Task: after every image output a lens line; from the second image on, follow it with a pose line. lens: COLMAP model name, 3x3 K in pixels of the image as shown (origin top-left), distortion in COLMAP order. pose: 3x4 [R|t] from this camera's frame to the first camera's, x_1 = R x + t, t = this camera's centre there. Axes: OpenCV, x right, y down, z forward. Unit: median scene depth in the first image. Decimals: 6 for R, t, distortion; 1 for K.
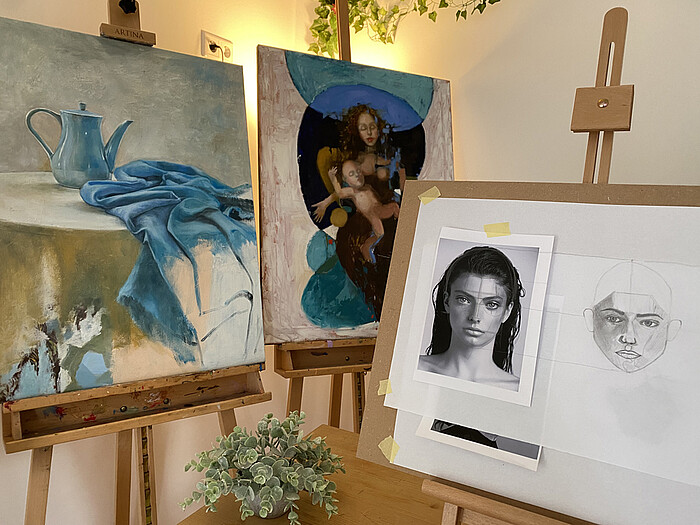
lens RADIAL K [[537.4, 0, 350.0], [0, 537.4, 262.5], [0, 0, 1]] dist [0.021108, -0.006255]
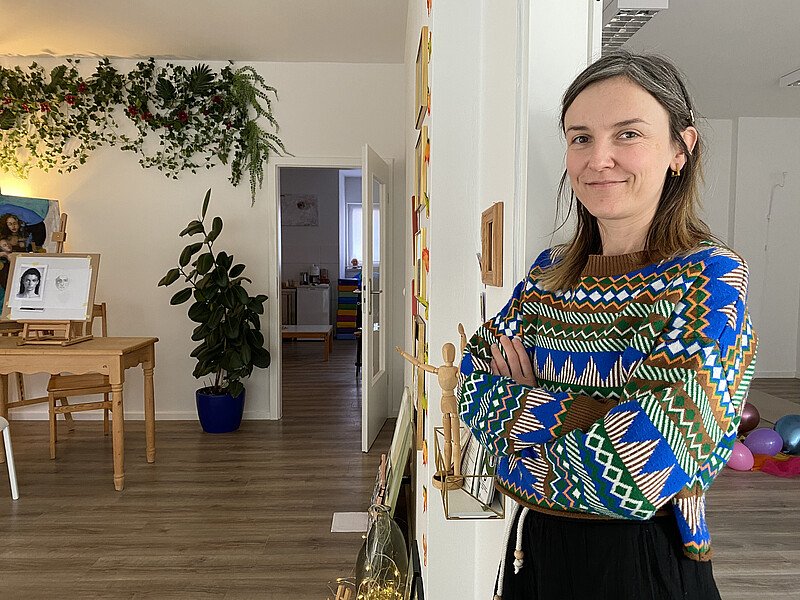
lens RADIAL K [[621.5, 0, 400.0], [0, 621.5, 300.0], [0, 0, 1]] dist [-0.006102, -0.004127]
pose [[0.866153, -0.056549, 0.496570, 0.319681], [0.076599, 0.996860, -0.020087, 0.550851], [-0.493874, 0.055436, 0.867764, -4.741491]]
